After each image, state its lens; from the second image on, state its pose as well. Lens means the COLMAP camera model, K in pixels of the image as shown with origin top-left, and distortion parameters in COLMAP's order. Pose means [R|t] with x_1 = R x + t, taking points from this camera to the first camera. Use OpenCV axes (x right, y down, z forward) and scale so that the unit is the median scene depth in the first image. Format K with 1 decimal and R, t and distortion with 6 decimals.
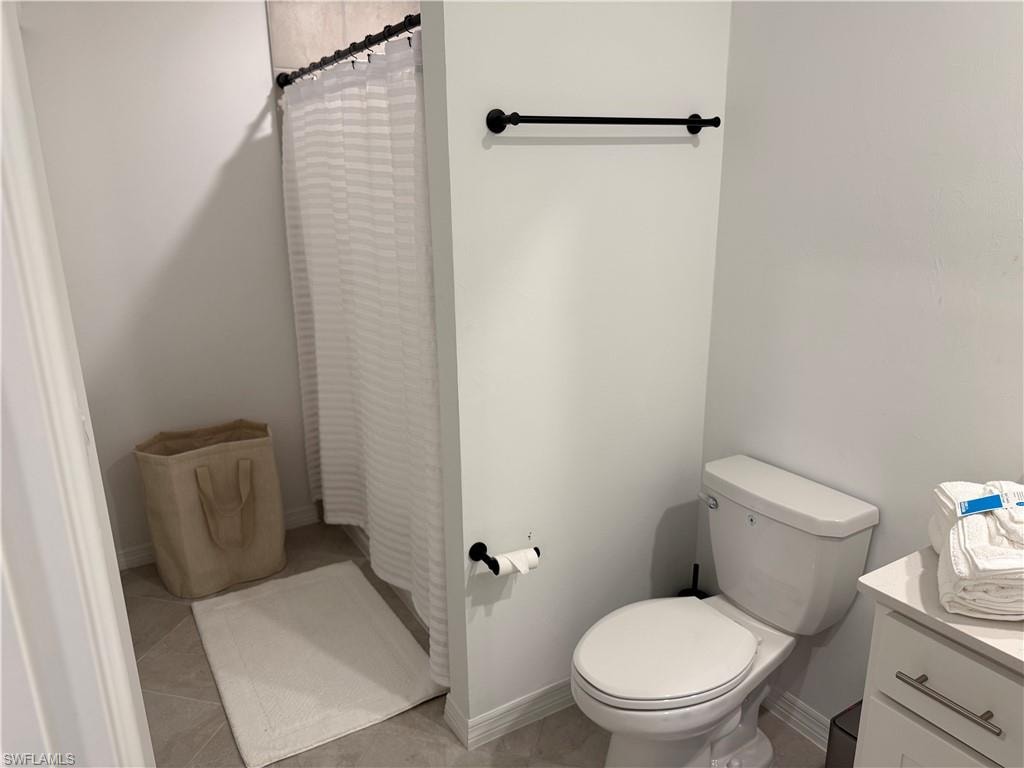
lens RADIAL K [[722.2, 0, 506.8], [0, 722.2, 392.2], [0, 0, 1]] dist [0.079095, -0.124050]
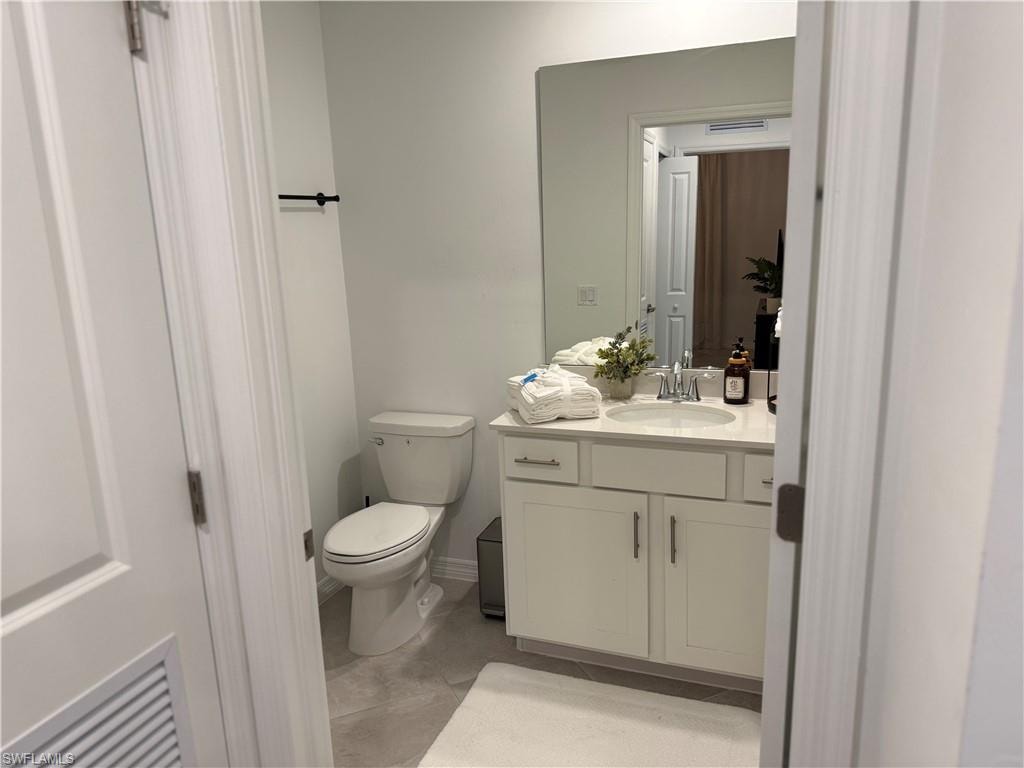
lens RADIAL K [[716.7, 0, 512.0], [0, 716.7, 384.0], [0, 0, 1]] dist [0.101829, -0.137598]
pose [[0.787196, -0.140630, 0.600454, -0.424361], [0.192492, 0.981038, -0.022592, 0.131790], [-0.585892, 0.133367, 0.799340, -0.423557]]
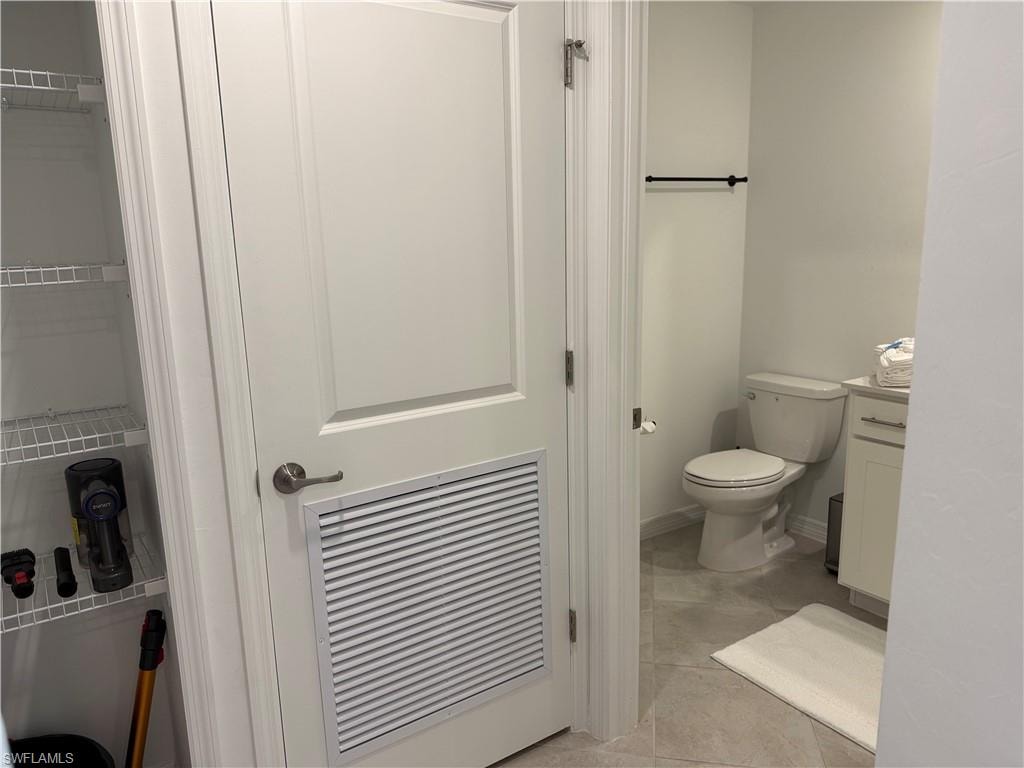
lens RADIAL K [[716.7, 0, 512.0], [0, 716.7, 384.0], [0, 0, 1]] dist [0.101829, -0.137598]
pose [[0.998486, -0.018871, 0.051667, -0.402410], [0.022860, 0.996712, -0.077730, 0.264462], [-0.050031, 0.078793, 0.995635, -0.731996]]
